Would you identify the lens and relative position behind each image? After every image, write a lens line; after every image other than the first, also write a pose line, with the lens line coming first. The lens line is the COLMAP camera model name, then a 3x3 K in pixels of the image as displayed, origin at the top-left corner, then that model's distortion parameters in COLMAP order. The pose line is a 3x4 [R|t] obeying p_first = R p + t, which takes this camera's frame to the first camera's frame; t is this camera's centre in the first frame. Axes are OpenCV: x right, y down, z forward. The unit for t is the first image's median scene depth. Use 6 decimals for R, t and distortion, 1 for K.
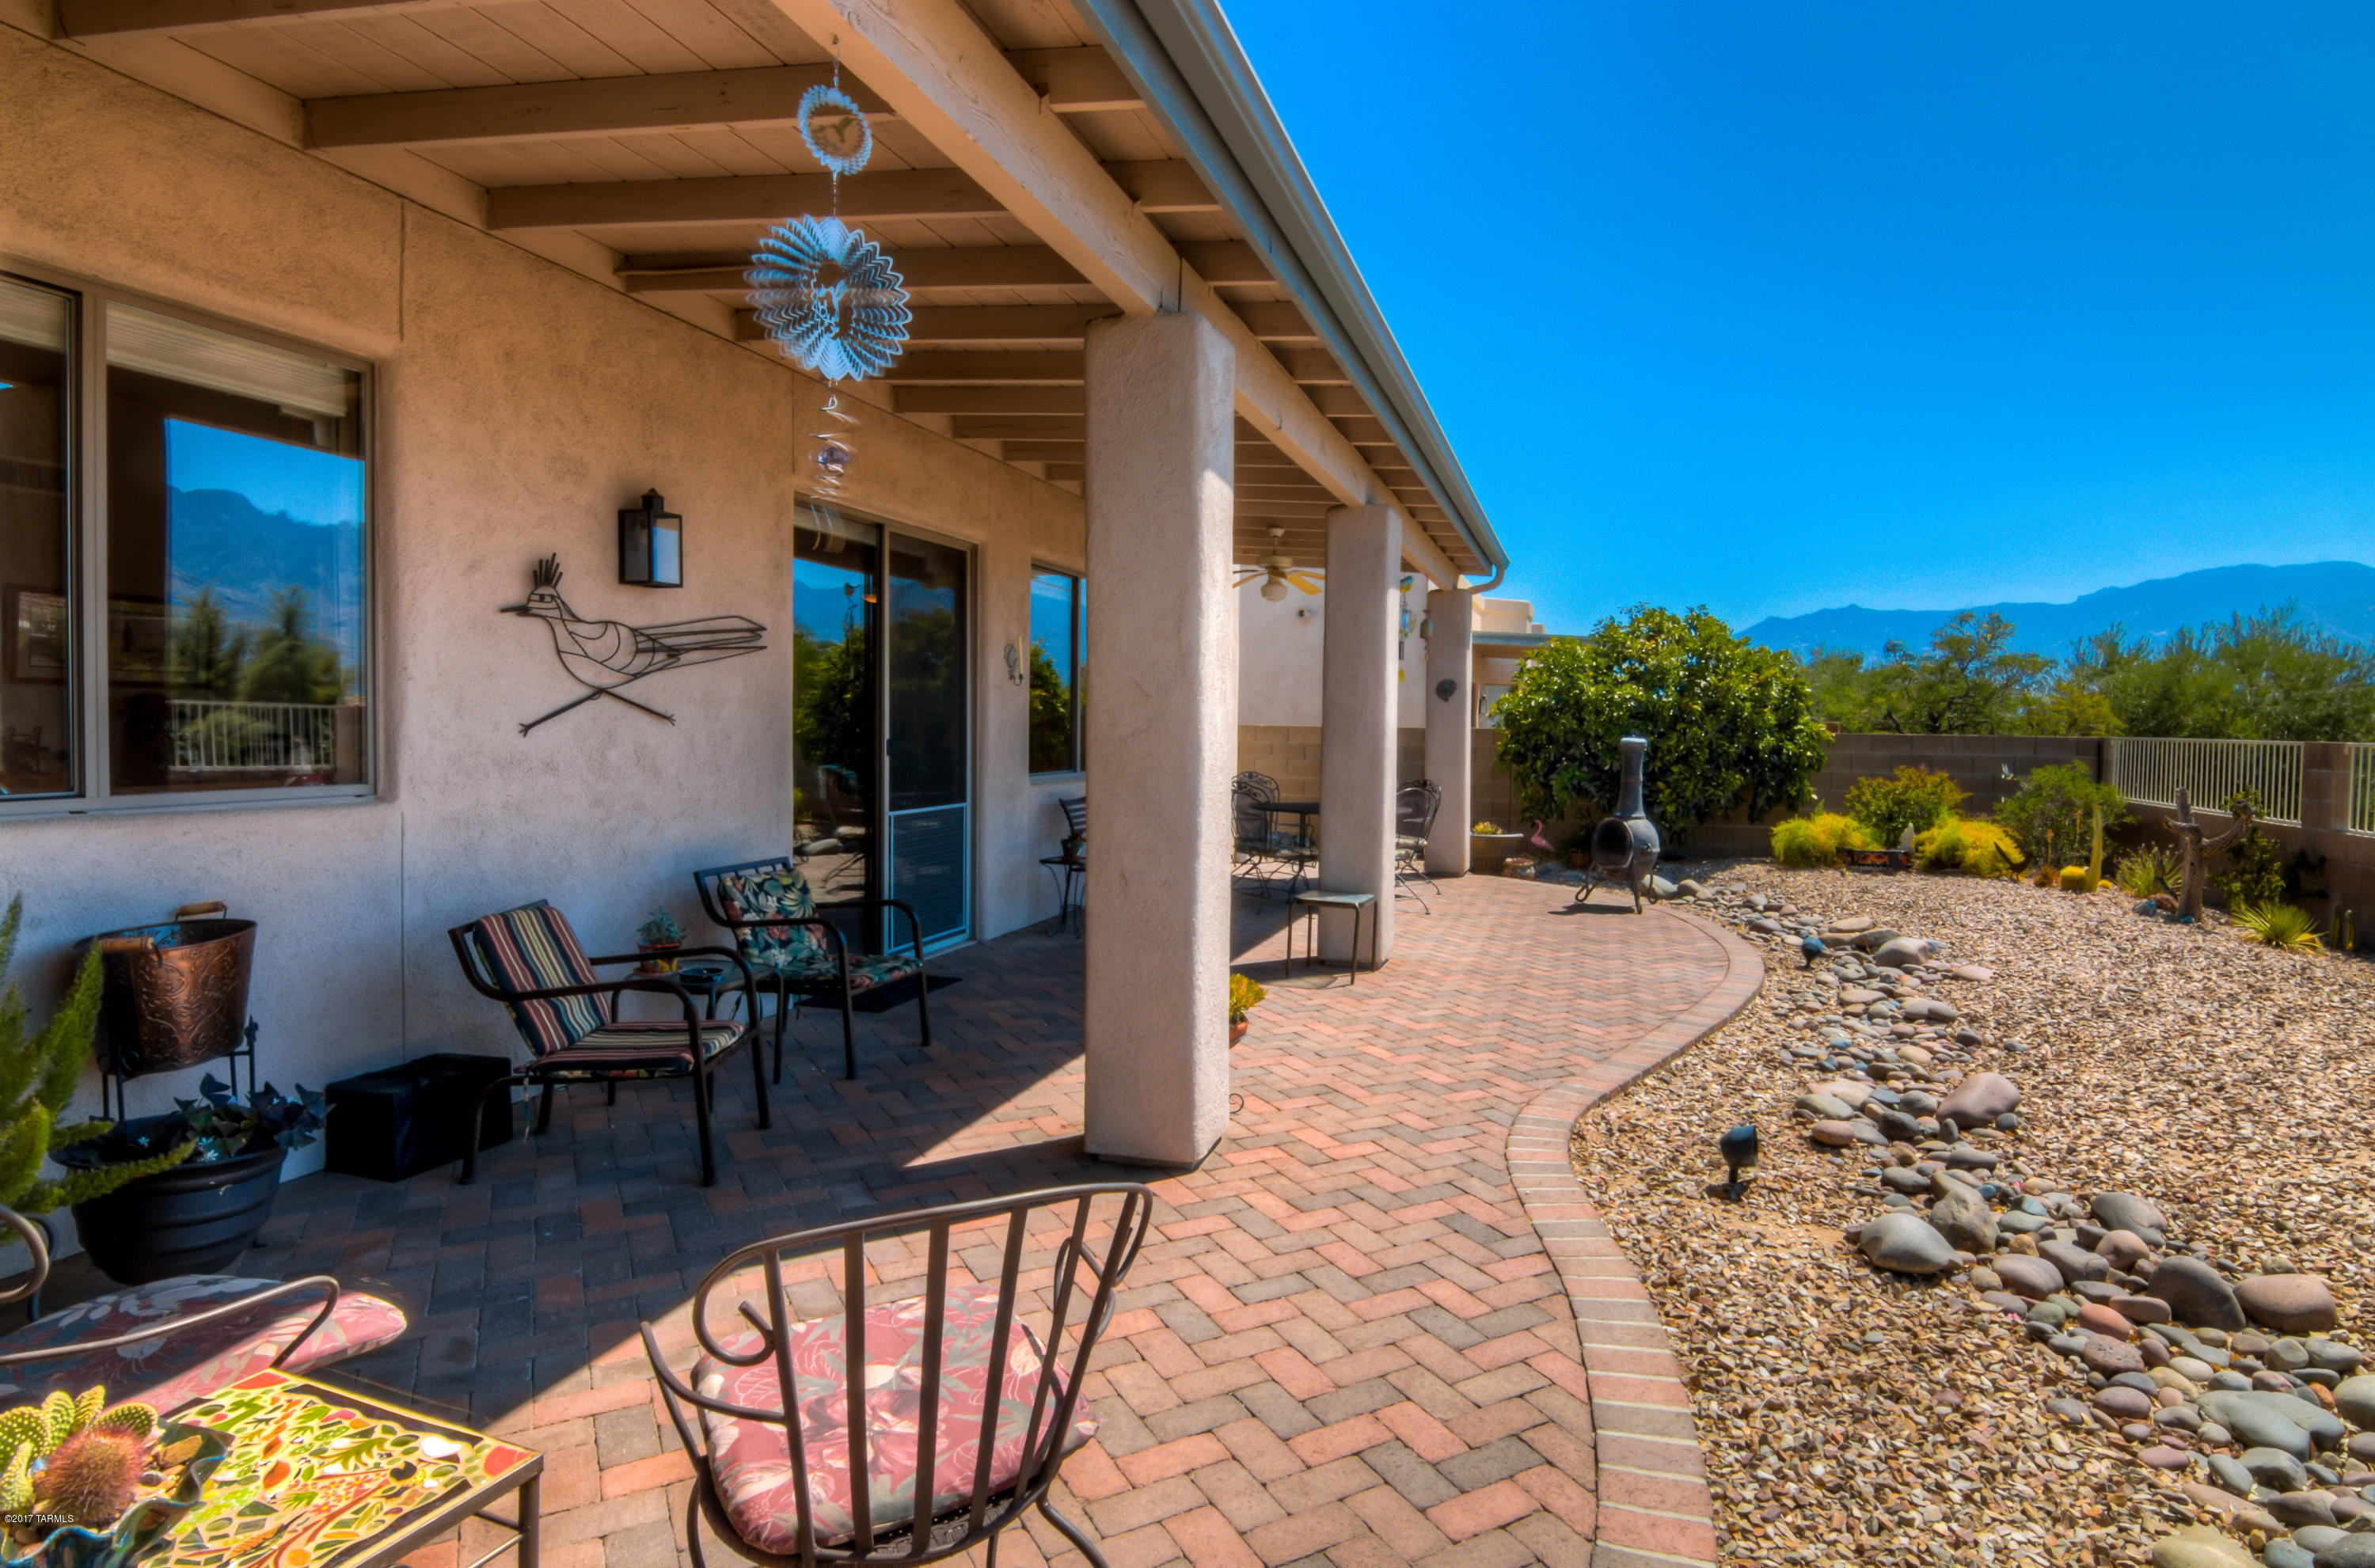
lens RADIAL K [[1199.3, 0, 1264.2], [0, 1199.3, 763.7], [0, 0, 1]] dist [-0.014718, -0.003987]
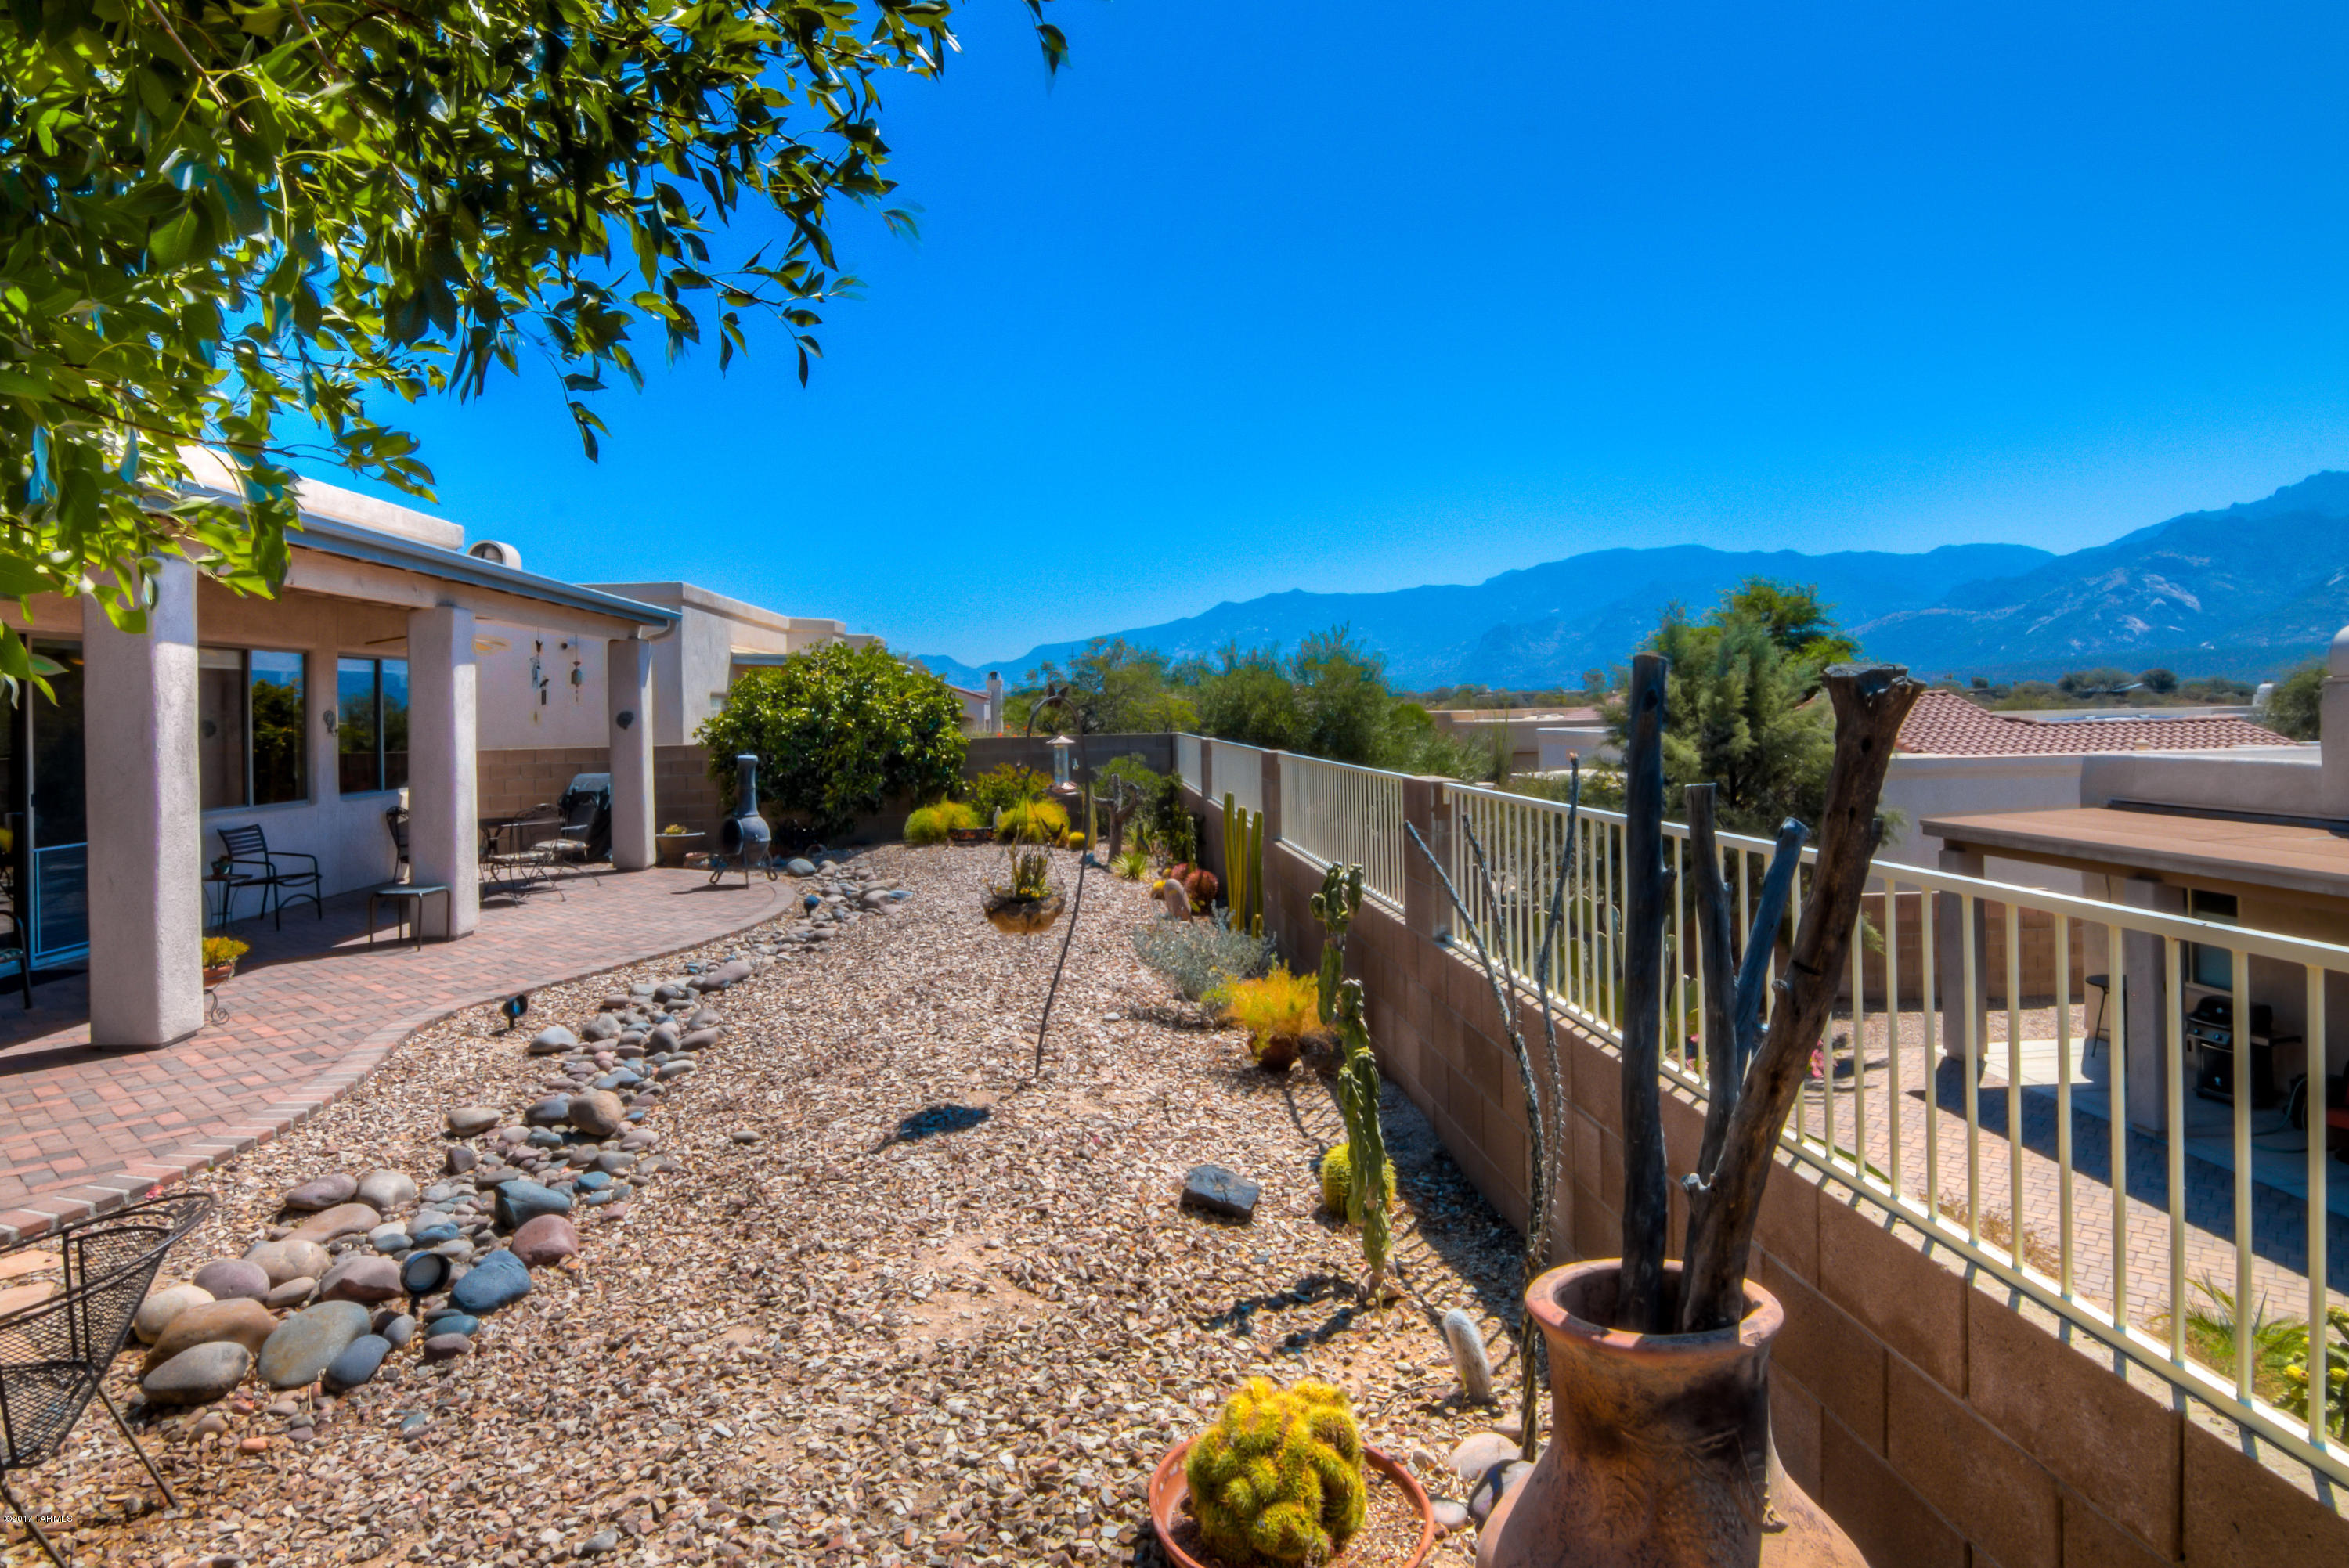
lens RADIAL K [[1280.4, 0, 1121.5], [0, 1280.4, 693.2], [0, 0, 1]] dist [-0.006976, -0.007085]
pose [[0.960504, -0.031814, 0.276442, 0.294257], [0.044991, 0.998127, -0.041453, -0.012013], [-0.274605, 0.052254, 0.960136, -0.437023]]
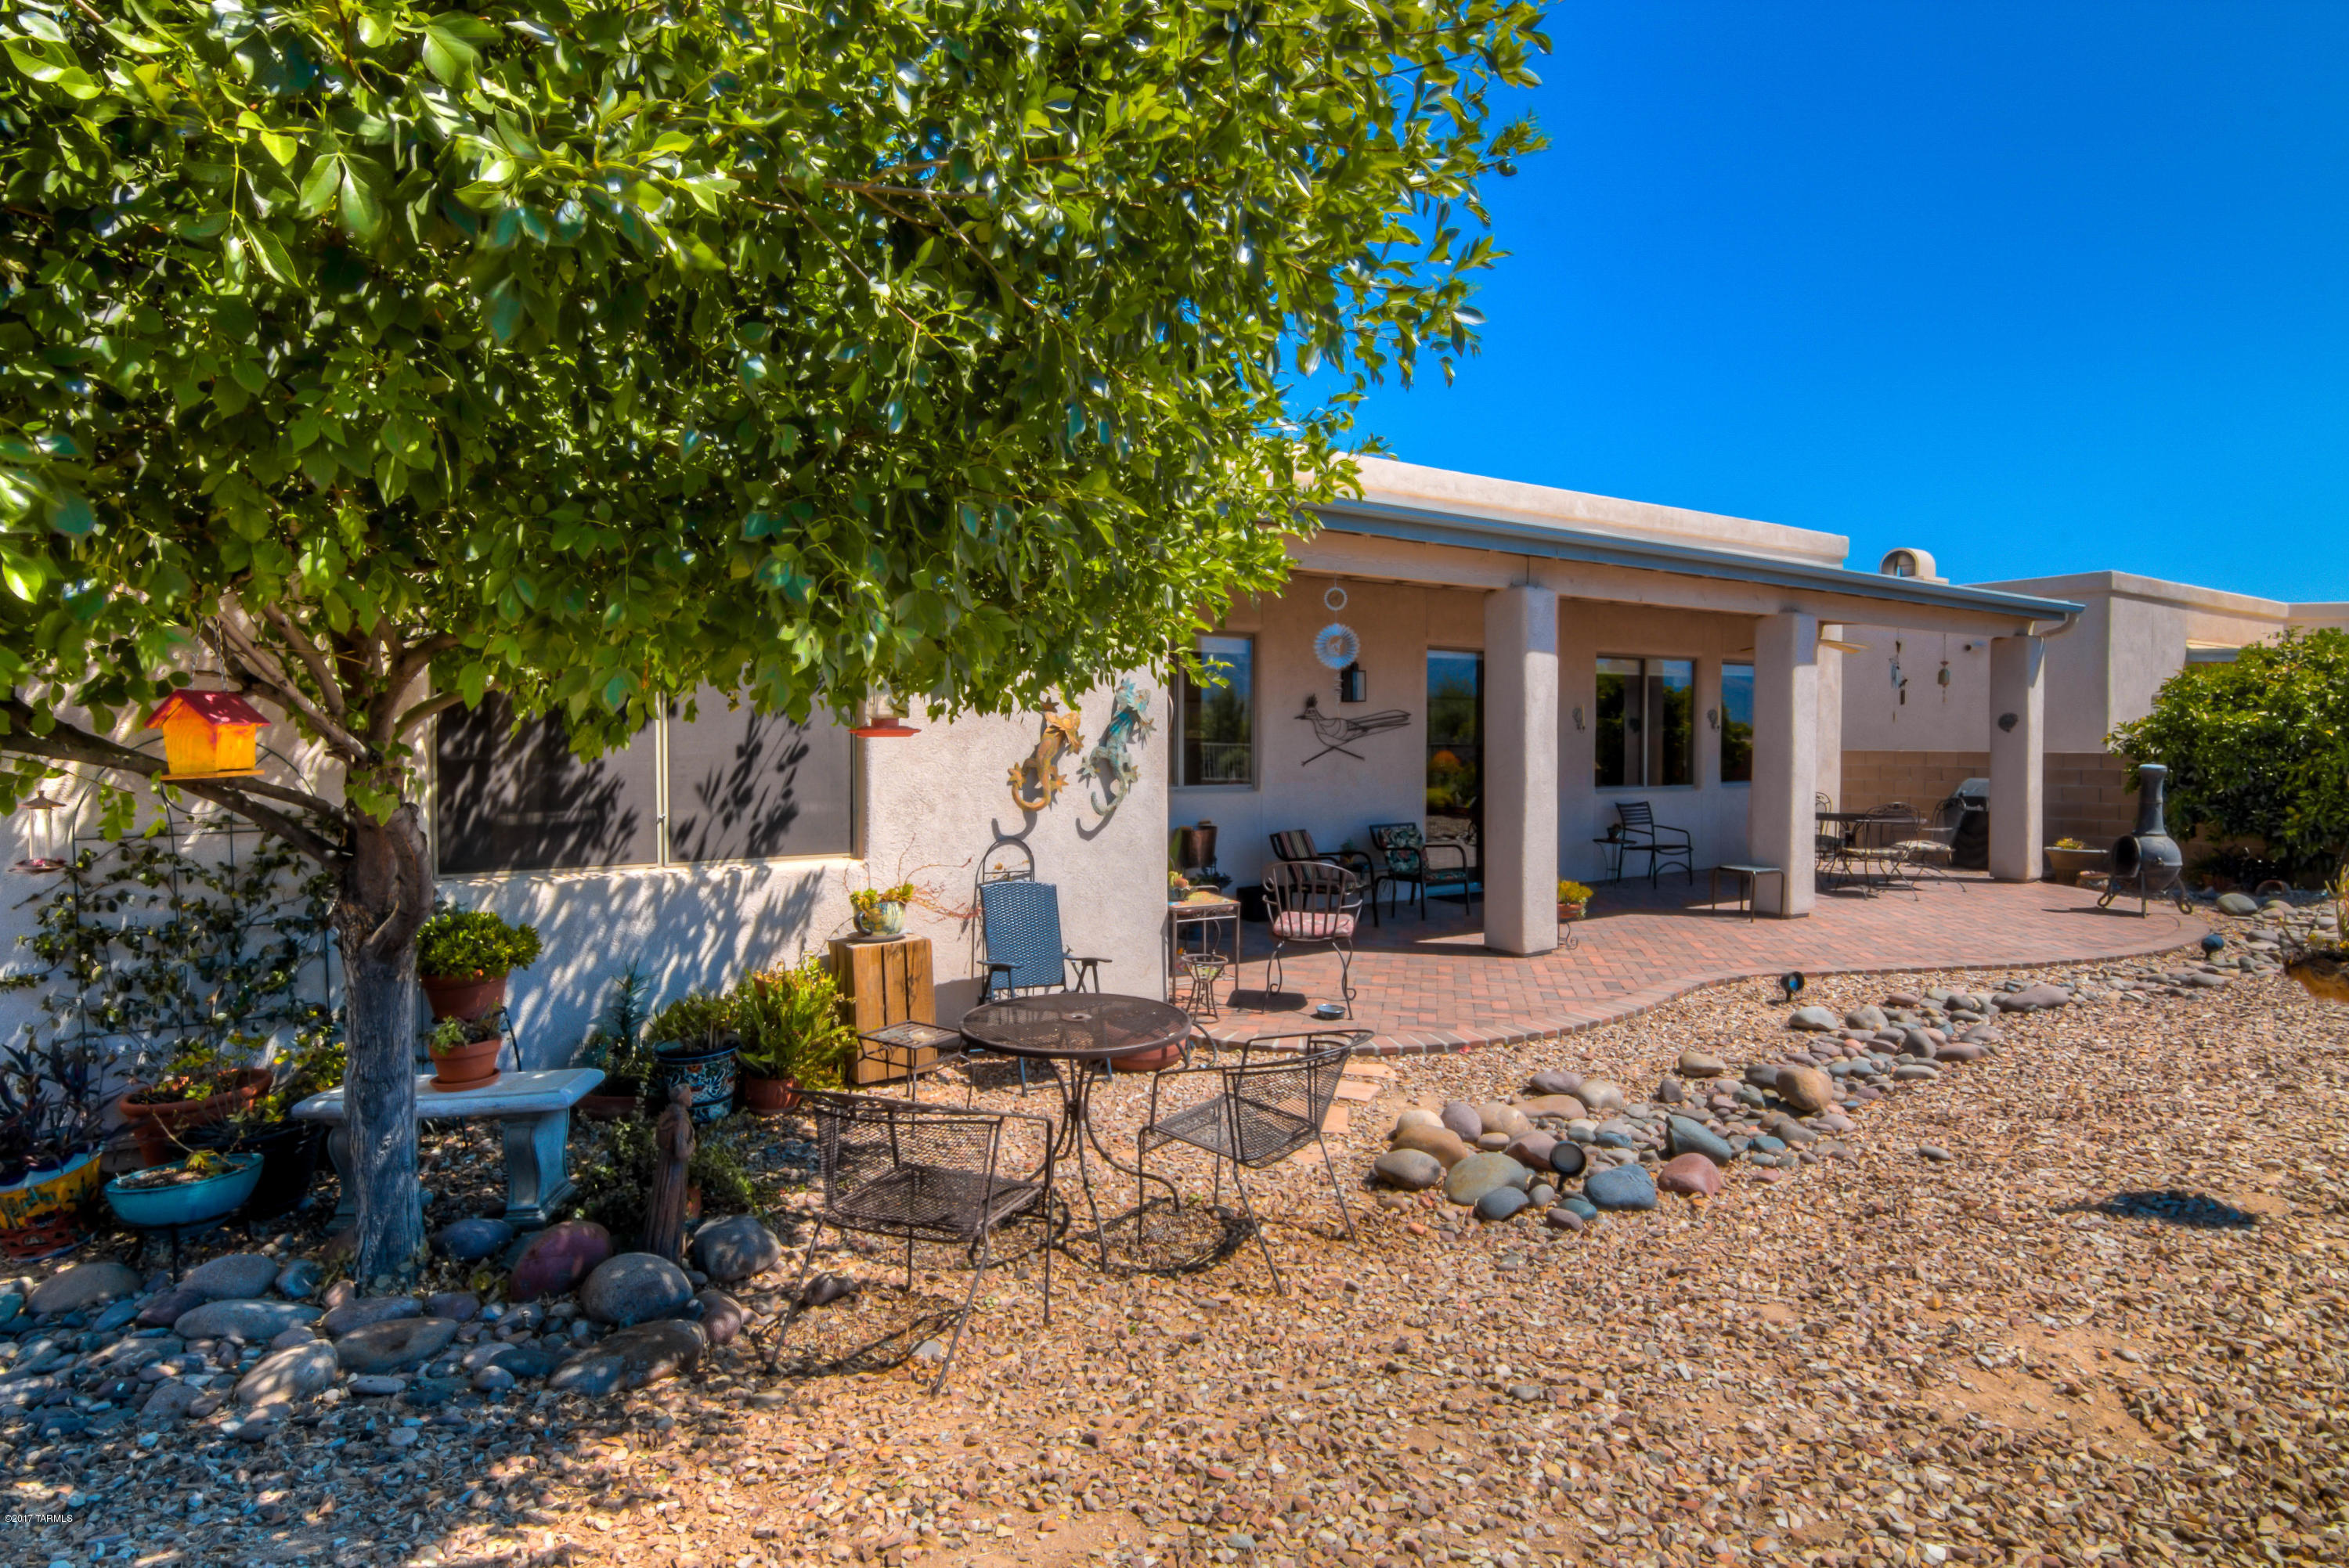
lens RADIAL K [[1186.2, 0, 1177.1], [0, 1186.2, 762.9], [0, 0, 1]] dist [-0.014718, -0.003987]
pose [[0.714239, 0.001789, -0.699899, 0.395198], [-0.012145, 0.999878, -0.009838, -0.001051], [0.699796, 0.015527, 0.714174, -0.411138]]
